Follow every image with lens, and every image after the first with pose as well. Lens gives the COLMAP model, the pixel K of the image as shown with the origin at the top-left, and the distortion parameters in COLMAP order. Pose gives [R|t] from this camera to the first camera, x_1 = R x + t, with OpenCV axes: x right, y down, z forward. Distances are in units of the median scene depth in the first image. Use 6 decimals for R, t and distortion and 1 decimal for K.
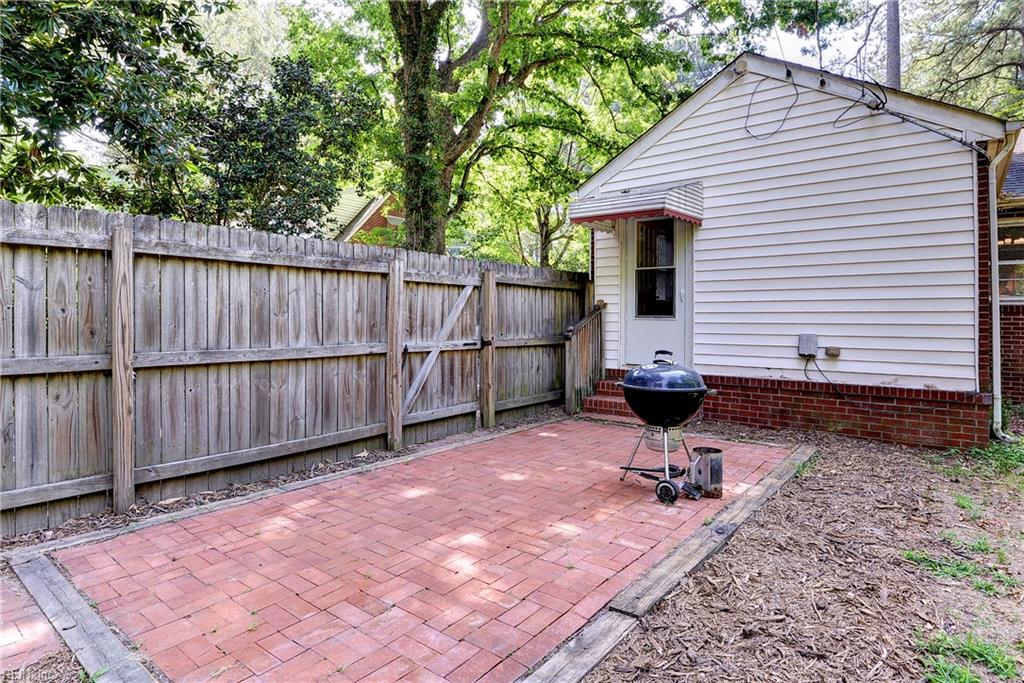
lens RADIAL K [[563.9, 0, 505.9], [0, 563.9, 315.2], [0, 0, 1]] dist [-0.006193, -0.001955]
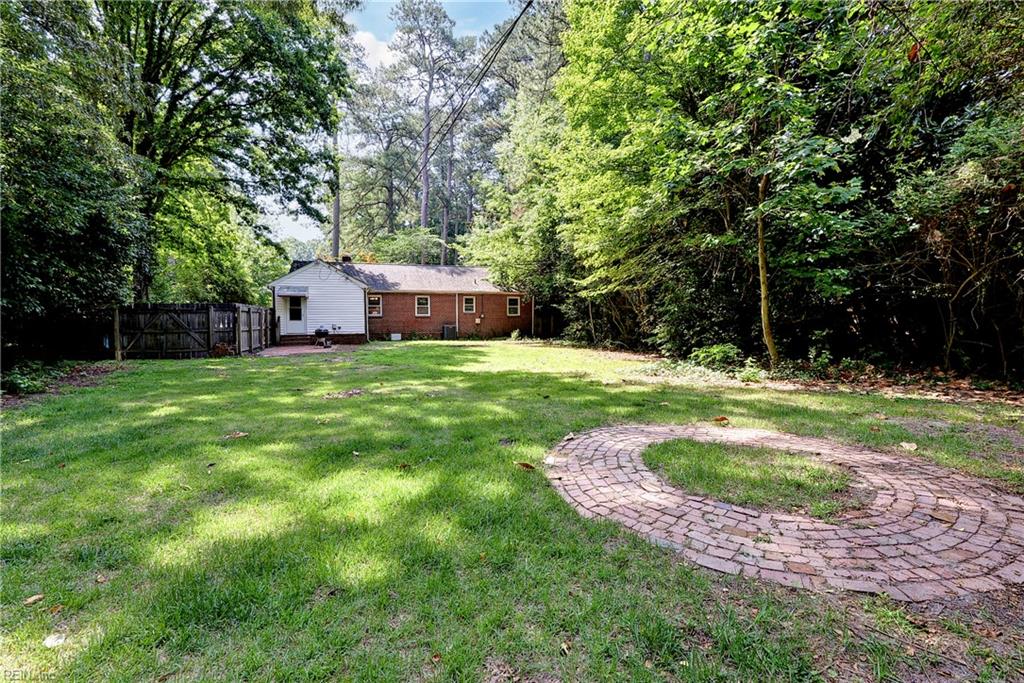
lens RADIAL K [[480.2, 0, 516.7], [0, 480.2, 341.0], [0, 0, 1]] dist [0.019027, -0.003867]
pose [[0.556214, -0.048206, 0.829640, -1.913401], [0.007608, 0.998570, 0.052921, -0.023324], [-0.831004, -0.023124, 0.555785, -2.438689]]
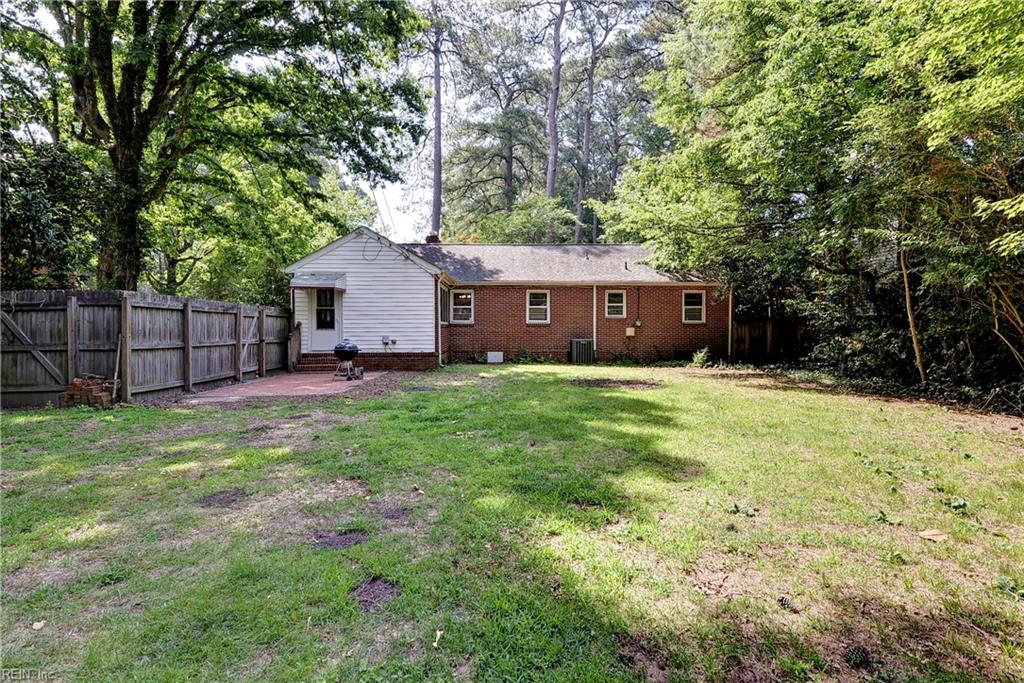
lens RADIAL K [[544.8, 0, 516.3], [0, 544.8, 336.6], [0, 0, 1]] dist [0.003355, -0.000035]
pose [[0.754638, -0.014900, 0.655972, -0.714898], [0.003933, 0.999827, 0.018185, -0.005556], [-0.656130, -0.011144, 0.754566, -1.399191]]
